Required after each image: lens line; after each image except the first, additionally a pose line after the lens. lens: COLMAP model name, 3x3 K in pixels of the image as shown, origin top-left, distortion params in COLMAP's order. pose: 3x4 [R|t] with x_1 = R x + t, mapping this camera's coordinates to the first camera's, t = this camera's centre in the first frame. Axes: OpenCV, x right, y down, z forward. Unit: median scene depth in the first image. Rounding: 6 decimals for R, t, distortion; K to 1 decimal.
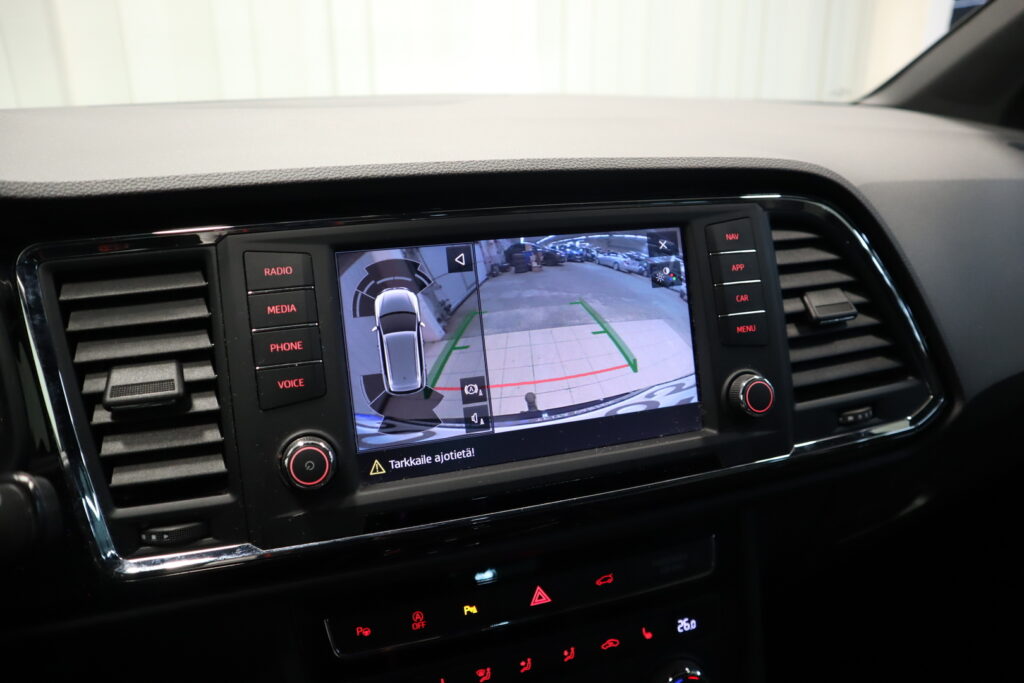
lens RADIAL K [[712.8, 0, 512.6], [0, 712.8, 337.8], [0, 0, 1]] dist [-0.123845, 0.079617]
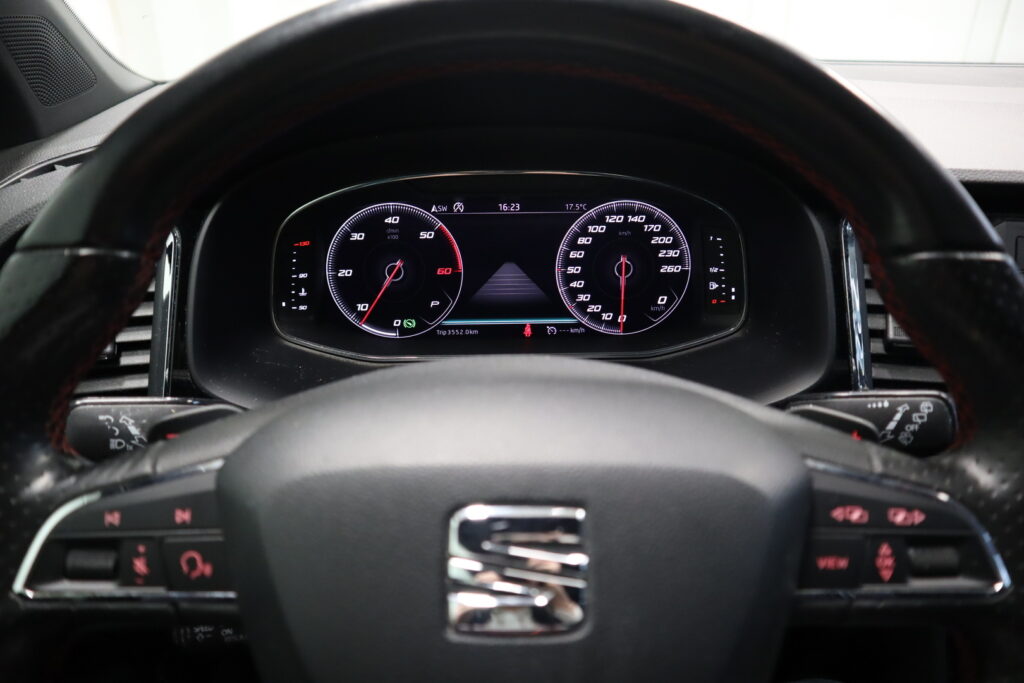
lens RADIAL K [[712.8, 0, 512.6], [0, 712.8, 337.8], [0, 0, 1]] dist [-0.123845, 0.079617]
pose [[0.907949, 0.192328, -0.372343, -0.633942], [-0.151188, 0.978965, 0.136999, 0.017659], [0.390860, -0.068094, 0.917928, -0.401376]]
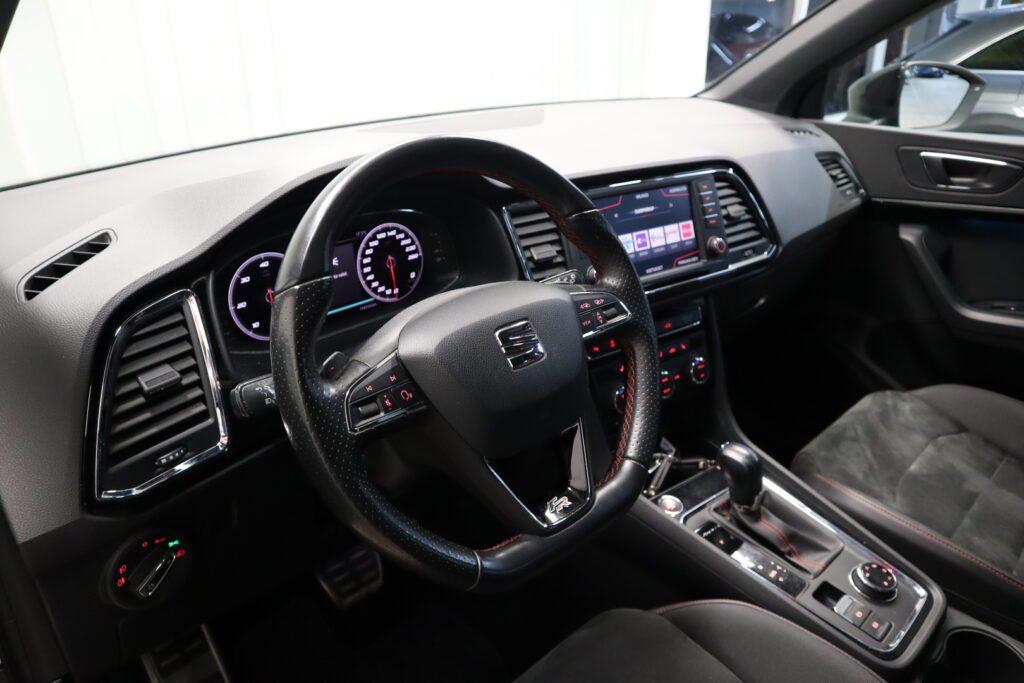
lens RADIAL K [[712.8, 0, 512.6], [0, 712.8, 337.8], [0, 0, 1]] dist [-0.123845, 0.079617]
pose [[0.952955, -0.118171, 0.279129, -1.282092], [0.094430, 0.990788, 0.097071, 0.100432], [-0.288028, -0.066146, 0.955335, -1.467316]]
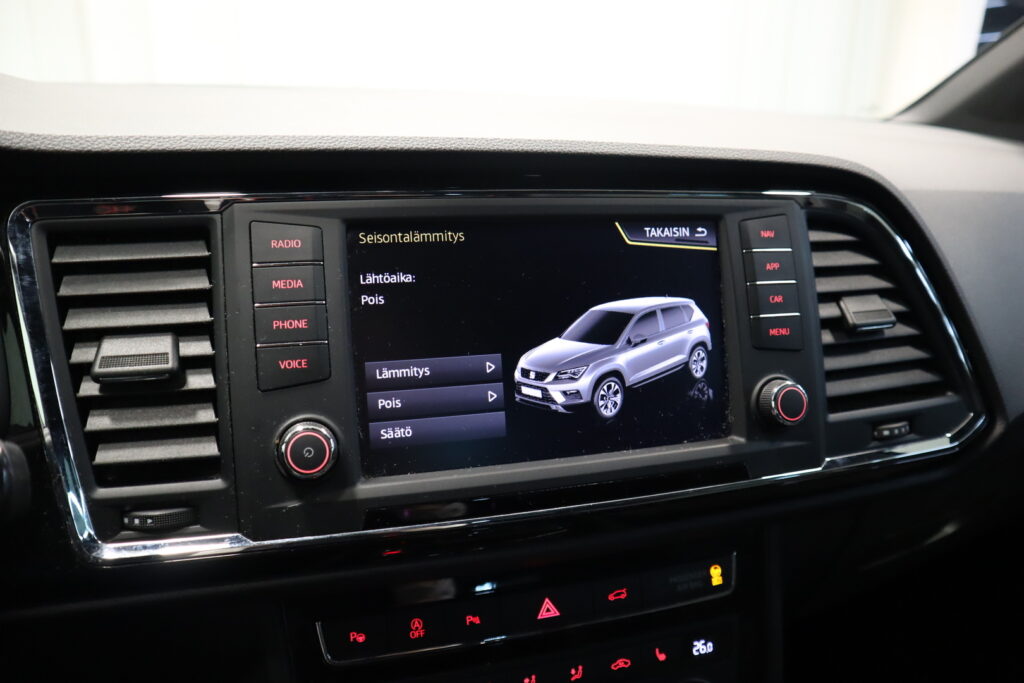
lens RADIAL K [[714.8, 0, 514.1], [0, 714.8, 334.1], [0, 0, 1]] dist [-0.121446, 0.073871]
pose [[0.998979, 0.042938, -0.014016, -0.009631], [-0.043335, 0.998628, -0.029396, 0.036373], [0.012735, 0.029973, 0.999470, 0.060198]]
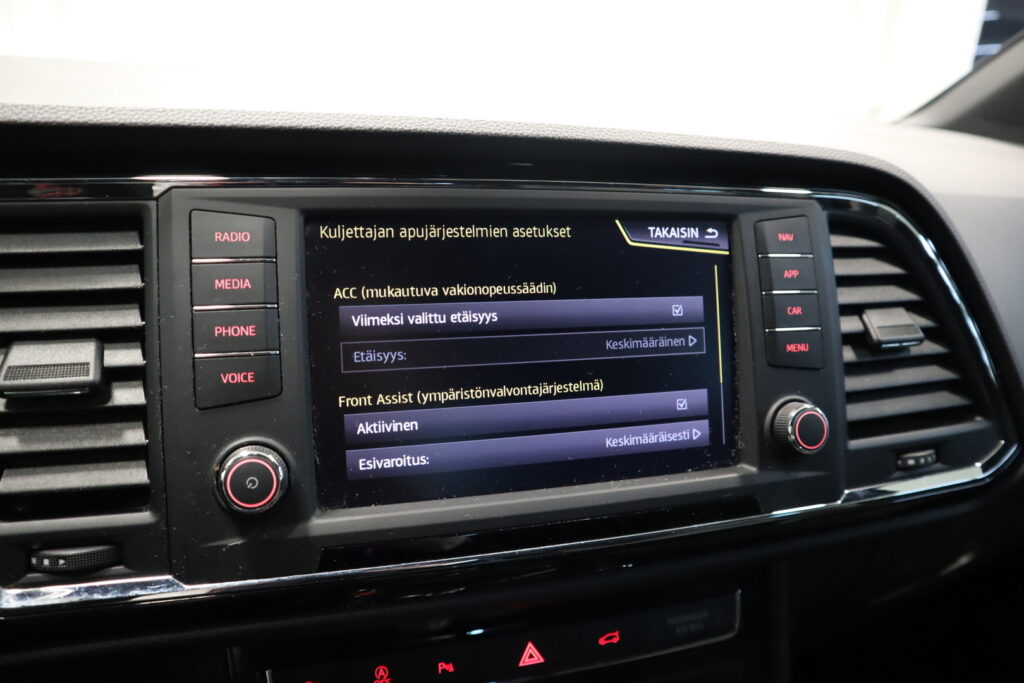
lens RADIAL K [[712.8, 0, 512.6], [0, 712.8, 337.8], [0, 0, 1]] dist [-0.123845, 0.079617]
pose [[0.998127, 0.061176, 0.000477, -0.006553], [-0.061142, 0.997781, -0.026342, 0.019572], [-0.002088, 0.026264, 0.999653, 0.185313]]
